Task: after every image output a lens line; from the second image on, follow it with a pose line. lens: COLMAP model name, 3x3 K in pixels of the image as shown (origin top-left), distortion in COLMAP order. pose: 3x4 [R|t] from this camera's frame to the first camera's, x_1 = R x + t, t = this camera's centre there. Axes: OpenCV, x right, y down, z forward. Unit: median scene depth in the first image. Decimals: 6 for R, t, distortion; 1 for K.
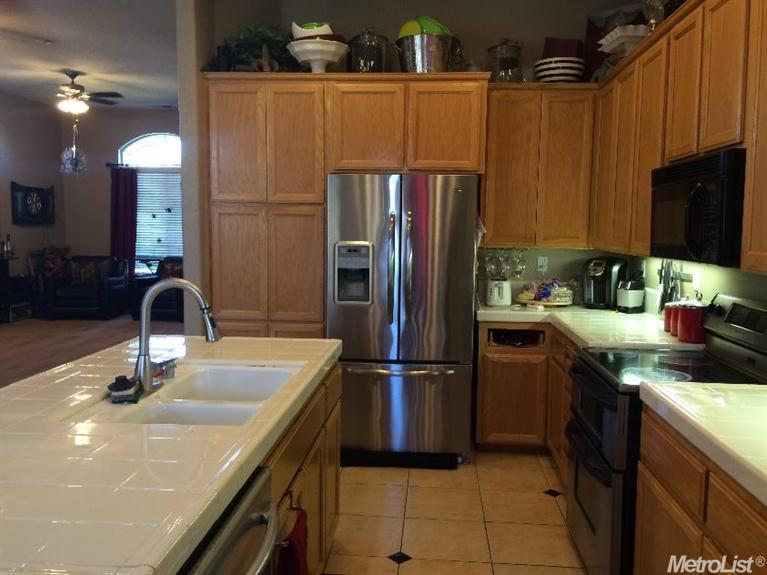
lens RADIAL K [[669.8, 0, 386.5], [0, 669.8, 282.4], [0, 0, 1]] dist [0.044065, -0.006433]
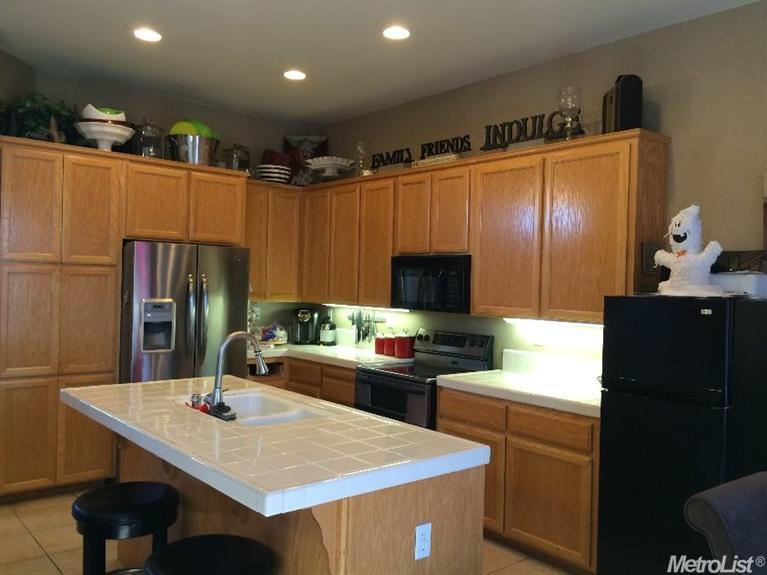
lens RADIAL K [[655.4, 0, 383.5], [0, 655.4, 287.5], [0, 0, 1]] dist [0.085049, -0.117388]
pose [[0.717502, 0.002820, 0.696550, -0.549168], [0.040246, 0.998153, -0.045498, -0.011459], [-0.695392, 0.060679, 0.716064, -0.112490]]
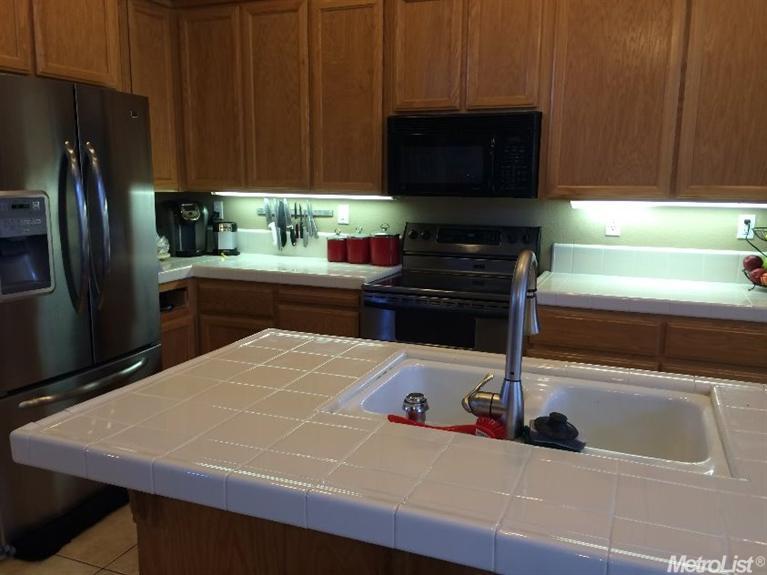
lens RADIAL K [[655.4, 0, 383.5], [0, 655.4, 287.5], [0, 0, 1]] dist [0.085049, -0.117388]
pose [[0.304313, -0.170741, 0.937145, -0.491020], [0.077056, 0.984993, 0.154437, -0.040534], [-0.949451, 0.025215, 0.312902, 0.483684]]
